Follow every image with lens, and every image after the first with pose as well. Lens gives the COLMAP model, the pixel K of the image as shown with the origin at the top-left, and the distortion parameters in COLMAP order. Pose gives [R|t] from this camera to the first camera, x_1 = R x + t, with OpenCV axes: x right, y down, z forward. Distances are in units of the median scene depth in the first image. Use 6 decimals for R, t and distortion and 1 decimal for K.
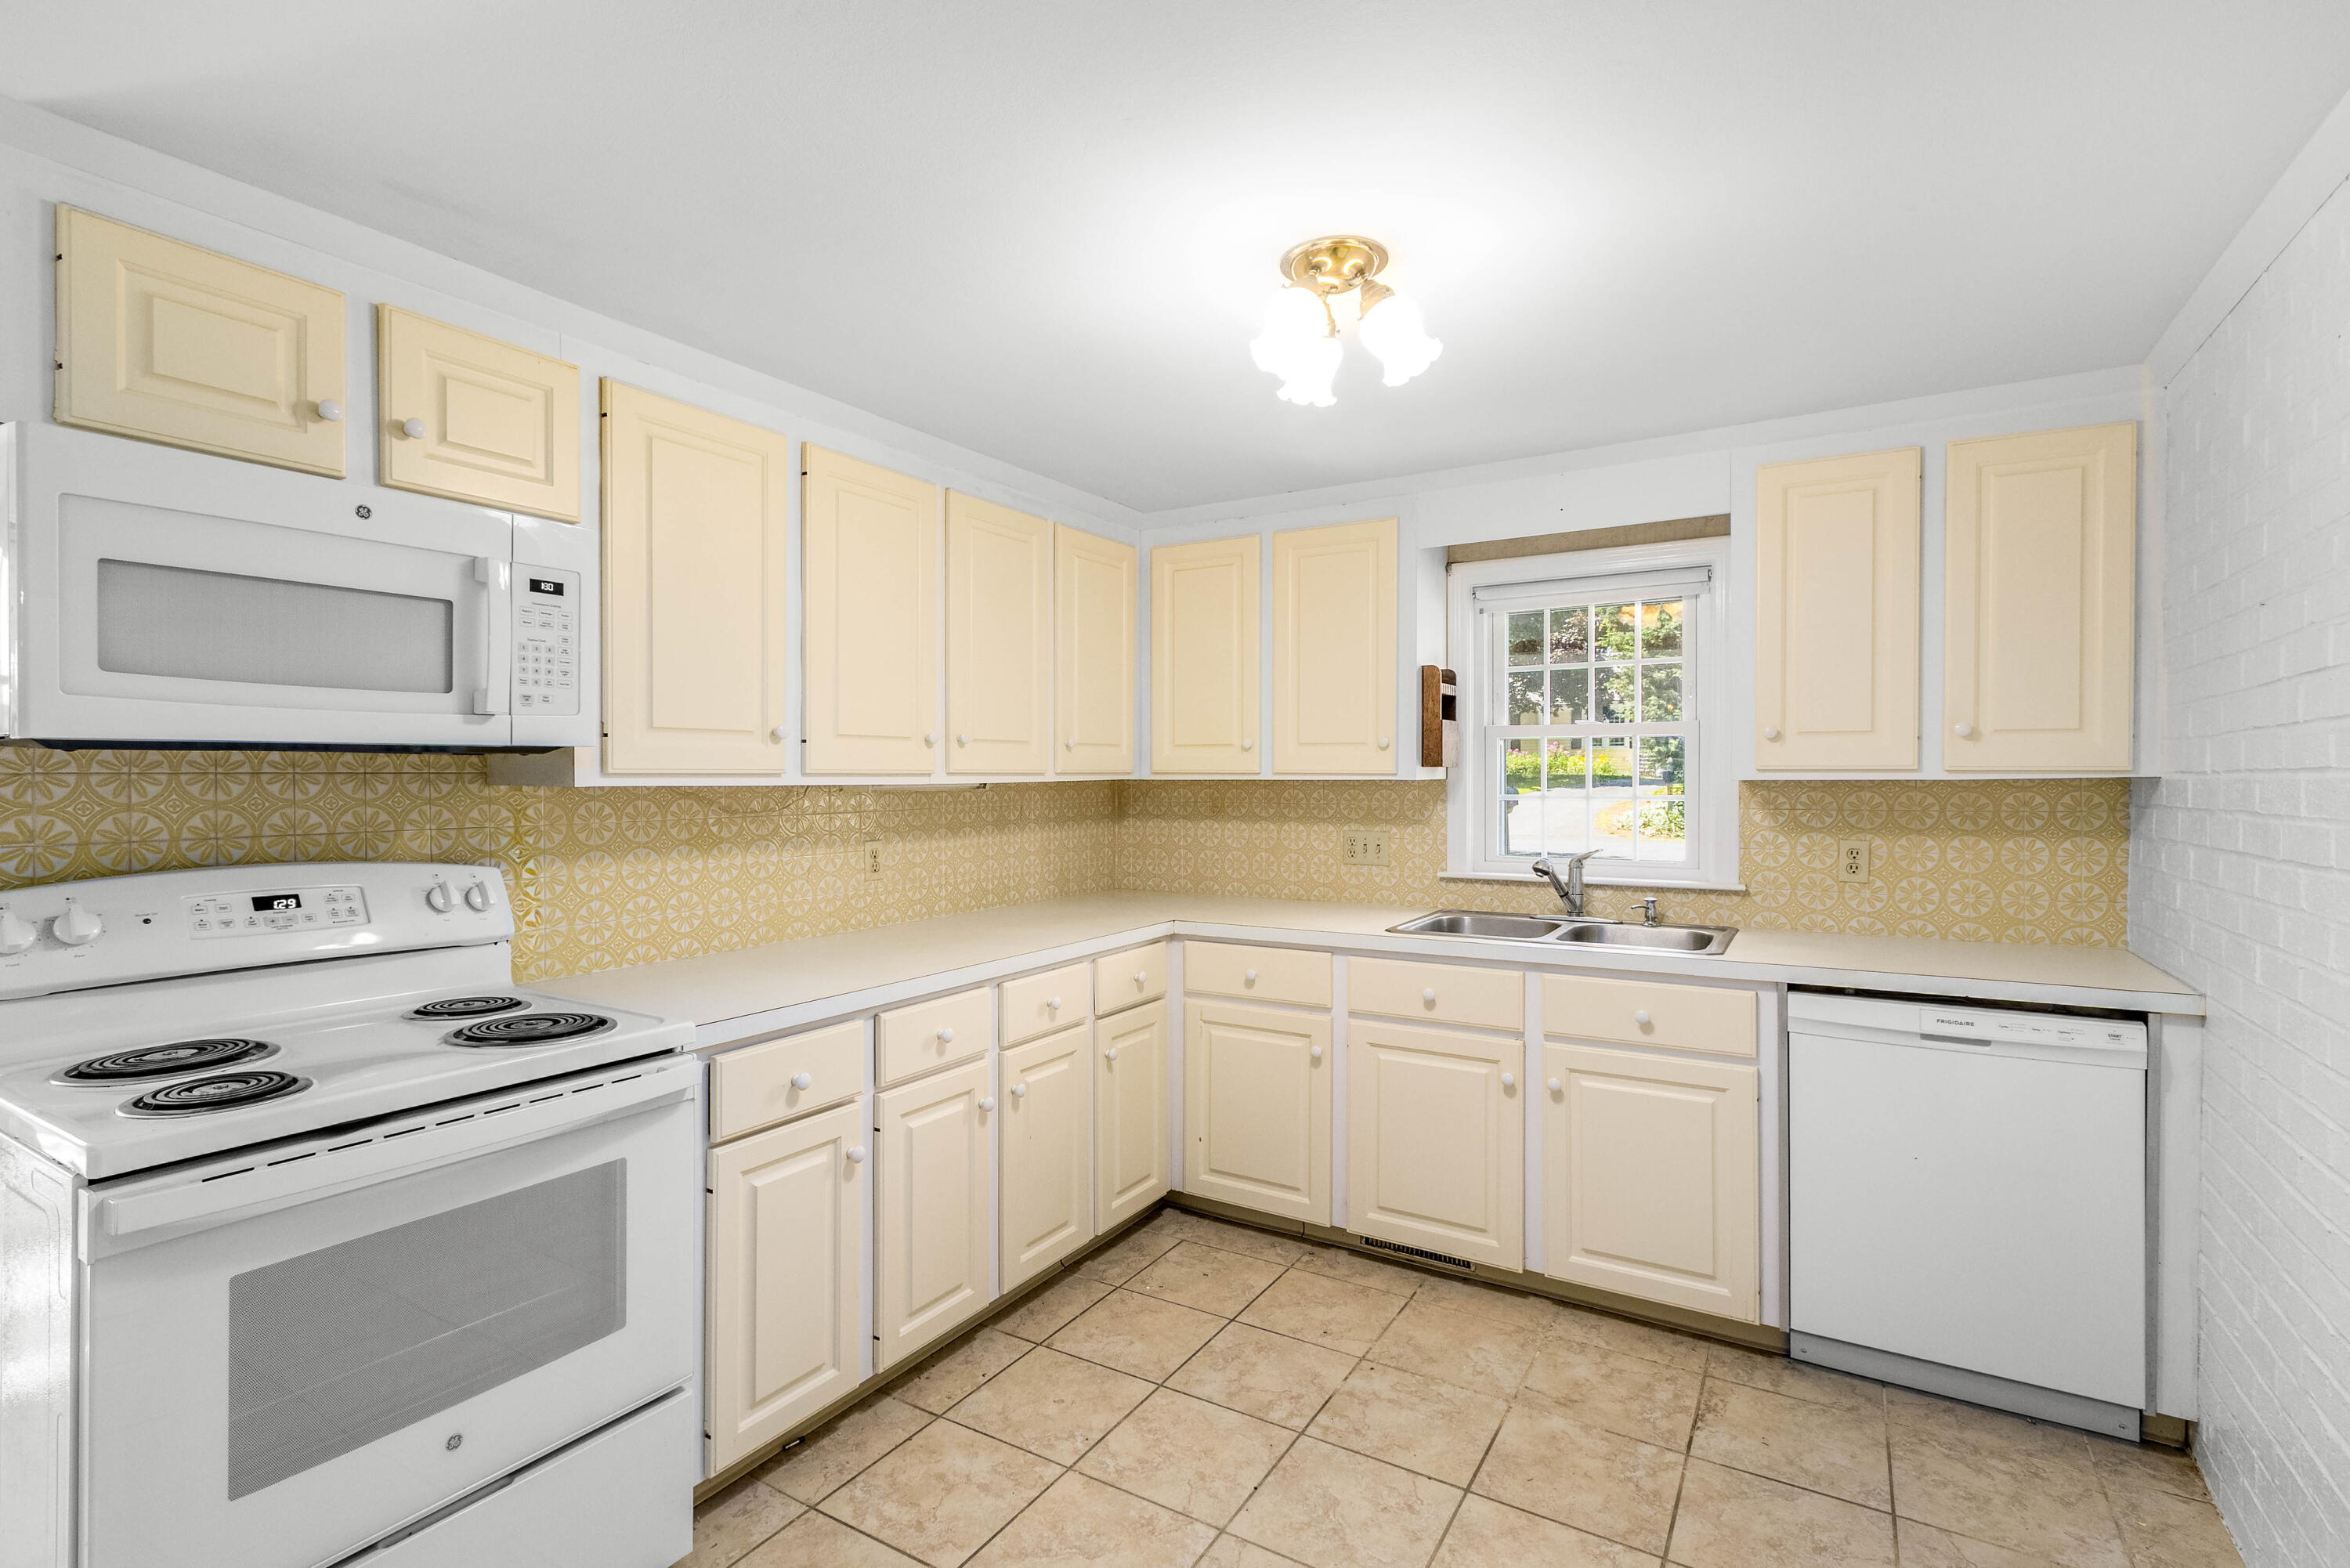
lens RADIAL K [[1091.3, 0, 1156.9], [0, 1091.3, 782.2], [0, 0, 1]] dist [0.001984, -0.000263]
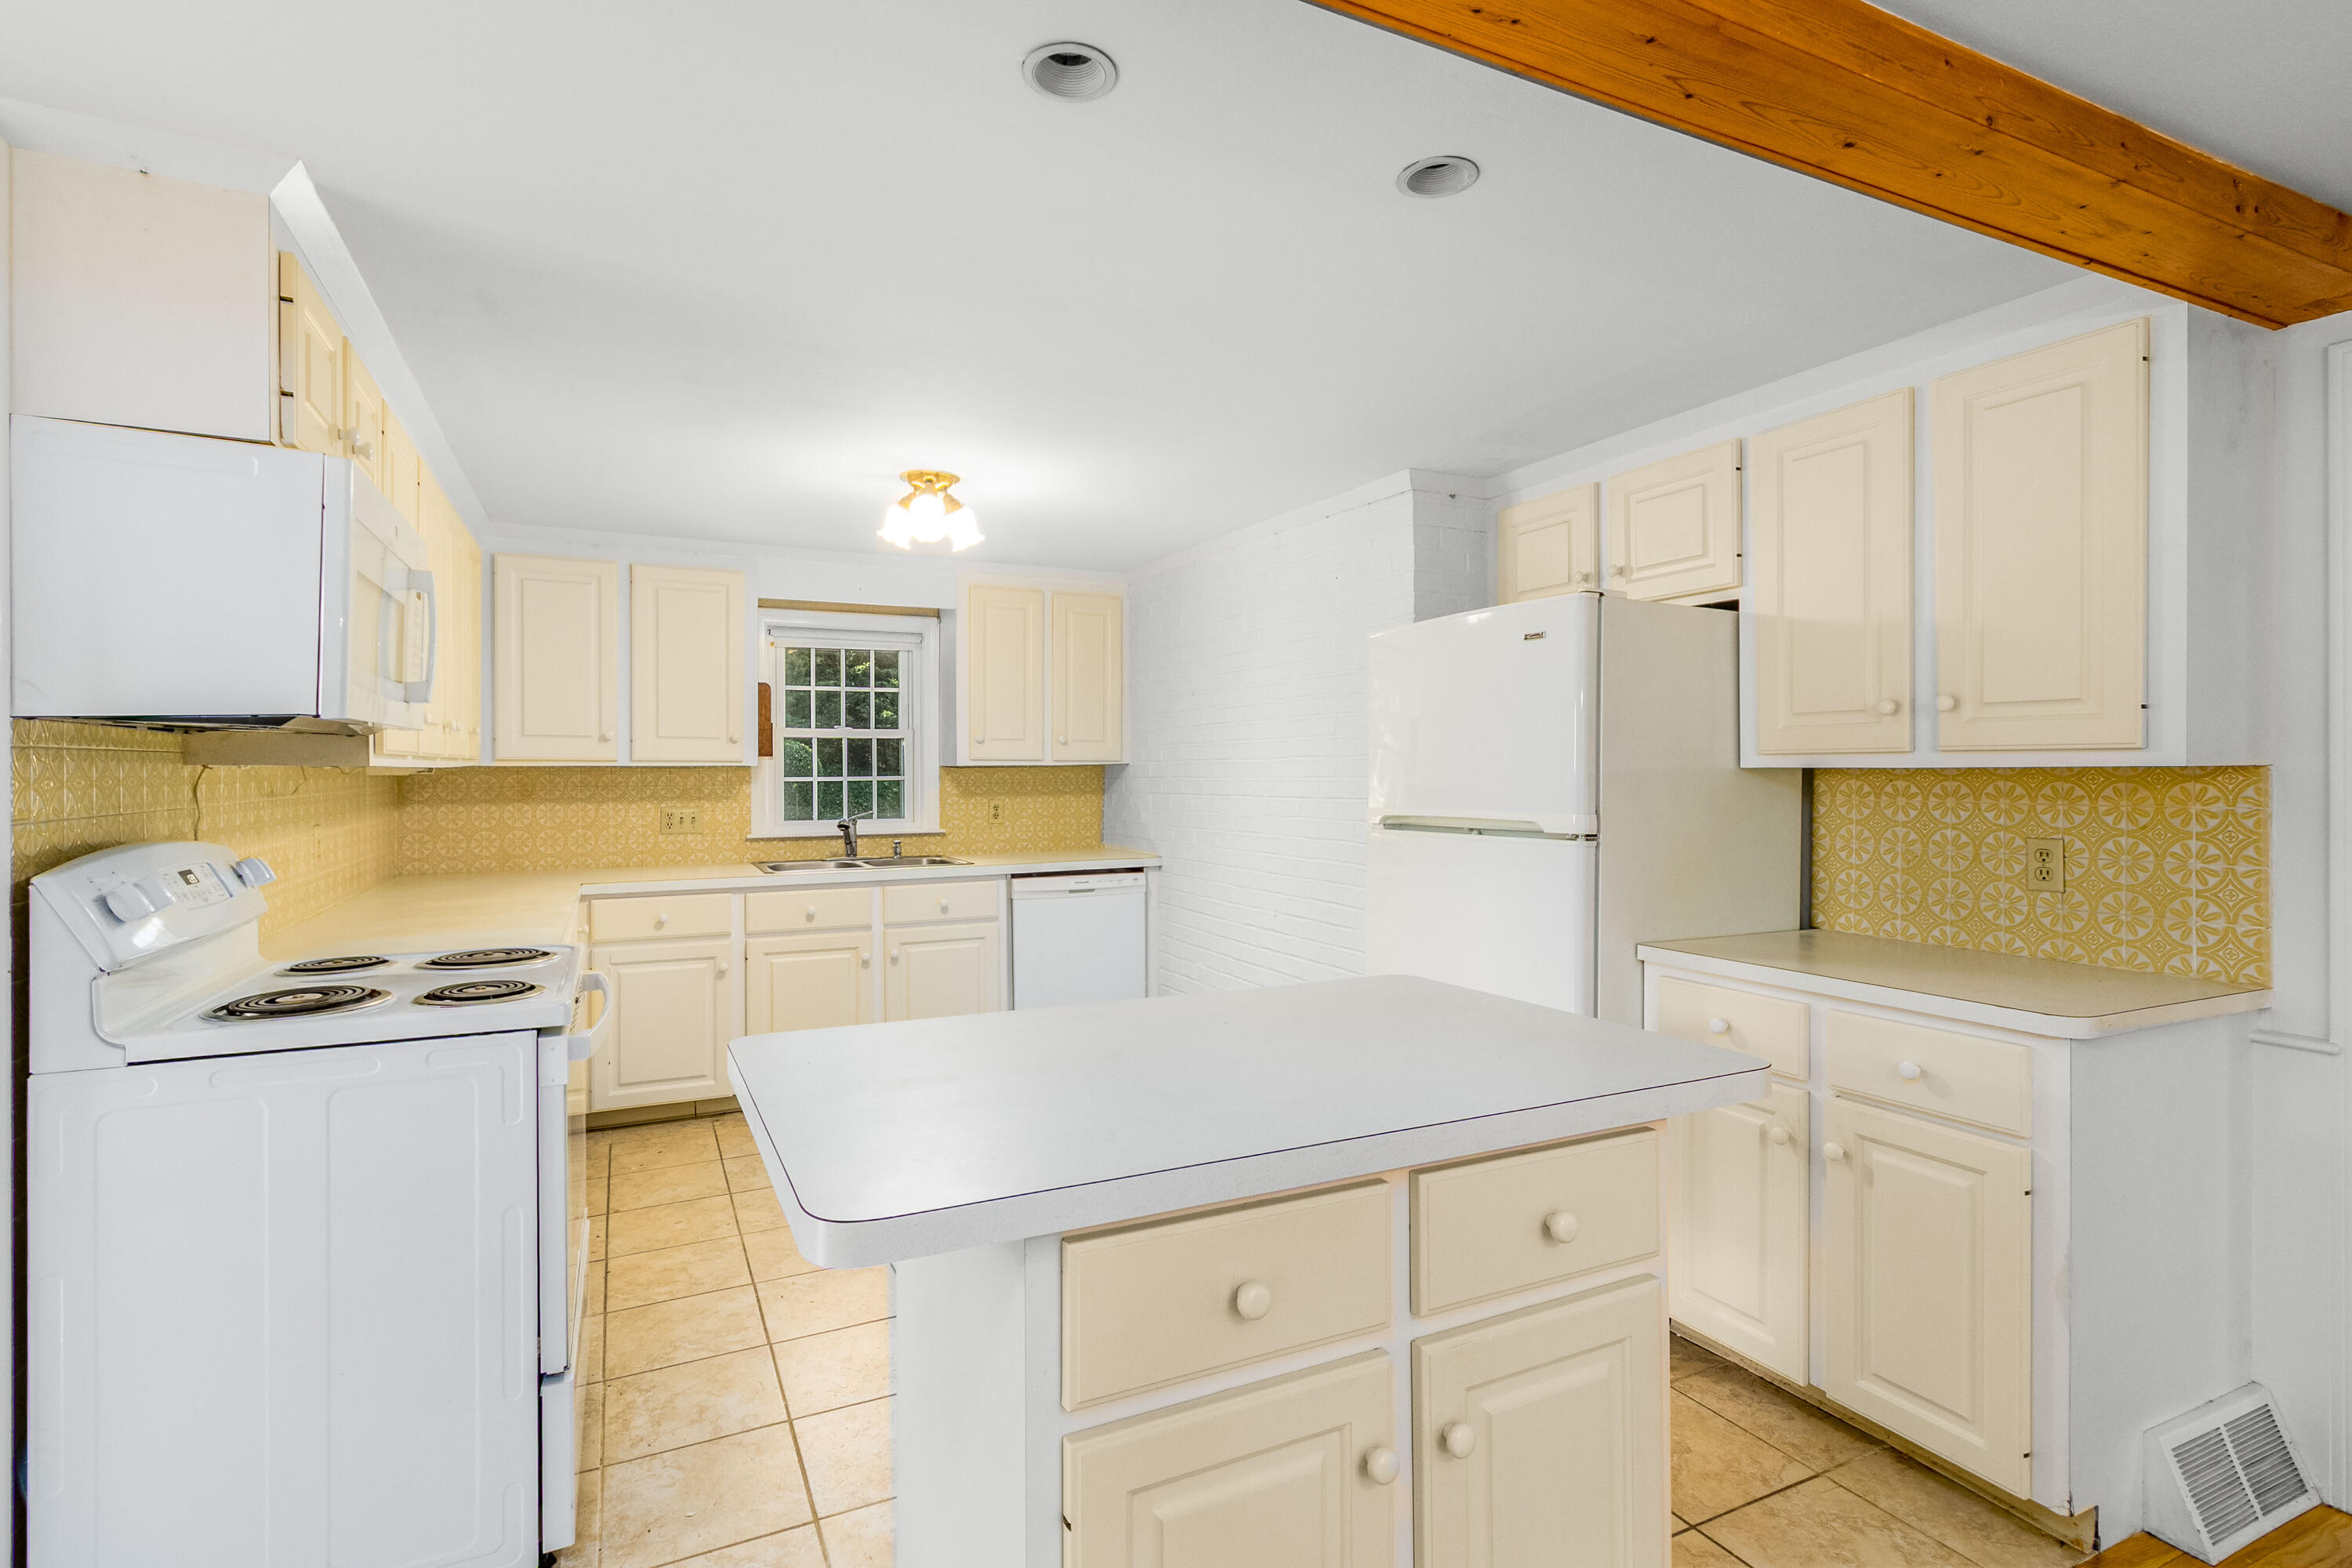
lens RADIAL K [[1092.3, 0, 1175.2], [0, 1092.3, 768.0], [0, 0, 1]] dist [0.001984, -0.000263]
pose [[0.531404, 0.001729, 0.847117, -0.726590], [0.006587, 0.999959, -0.006173, 0.014446], [-0.847093, 0.008860, 0.531371, -0.194032]]
